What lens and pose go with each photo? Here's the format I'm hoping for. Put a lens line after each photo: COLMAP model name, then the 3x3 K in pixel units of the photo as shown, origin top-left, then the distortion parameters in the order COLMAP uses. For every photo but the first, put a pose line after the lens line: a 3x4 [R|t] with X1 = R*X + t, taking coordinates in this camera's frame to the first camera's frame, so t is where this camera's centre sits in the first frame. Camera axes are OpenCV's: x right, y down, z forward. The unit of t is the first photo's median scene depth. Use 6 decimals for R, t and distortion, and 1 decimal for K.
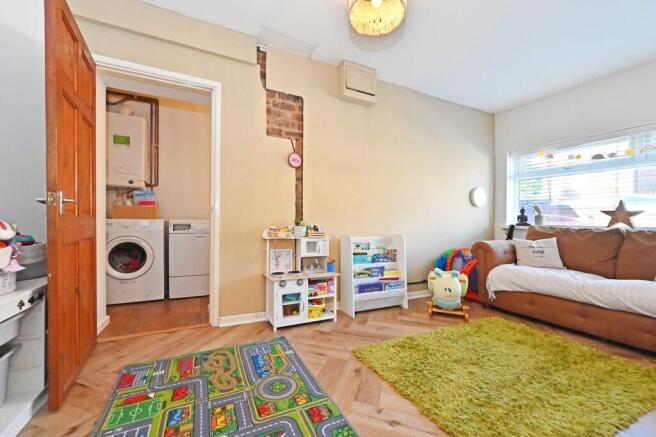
lens RADIAL K [[274.6, 0, 328.4], [0, 274.6, 221.4], [0, 0, 1]] dist [-0.000825, -0.000088]
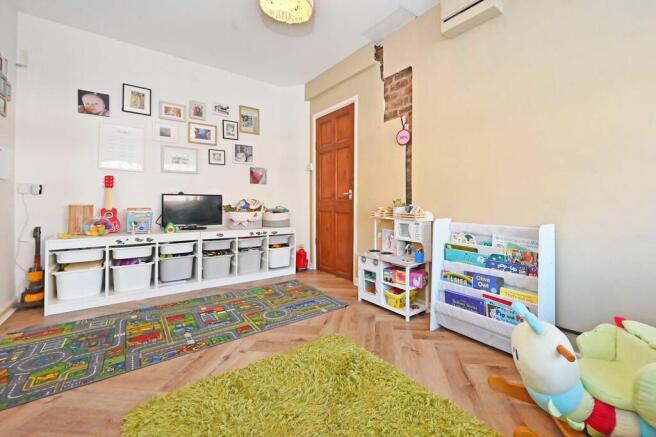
lens RADIAL K [[264.9, 0, 329.2], [0, 264.9, 203.3], [0, 0, 1]] dist [-0.000764, -0.000028]
pose [[0.202175, -0.012909, -0.979264, 0.806920], [-0.009020, 0.999846, -0.015043, 0.023298], [0.979308, 0.011874, 0.202027, 0.638233]]
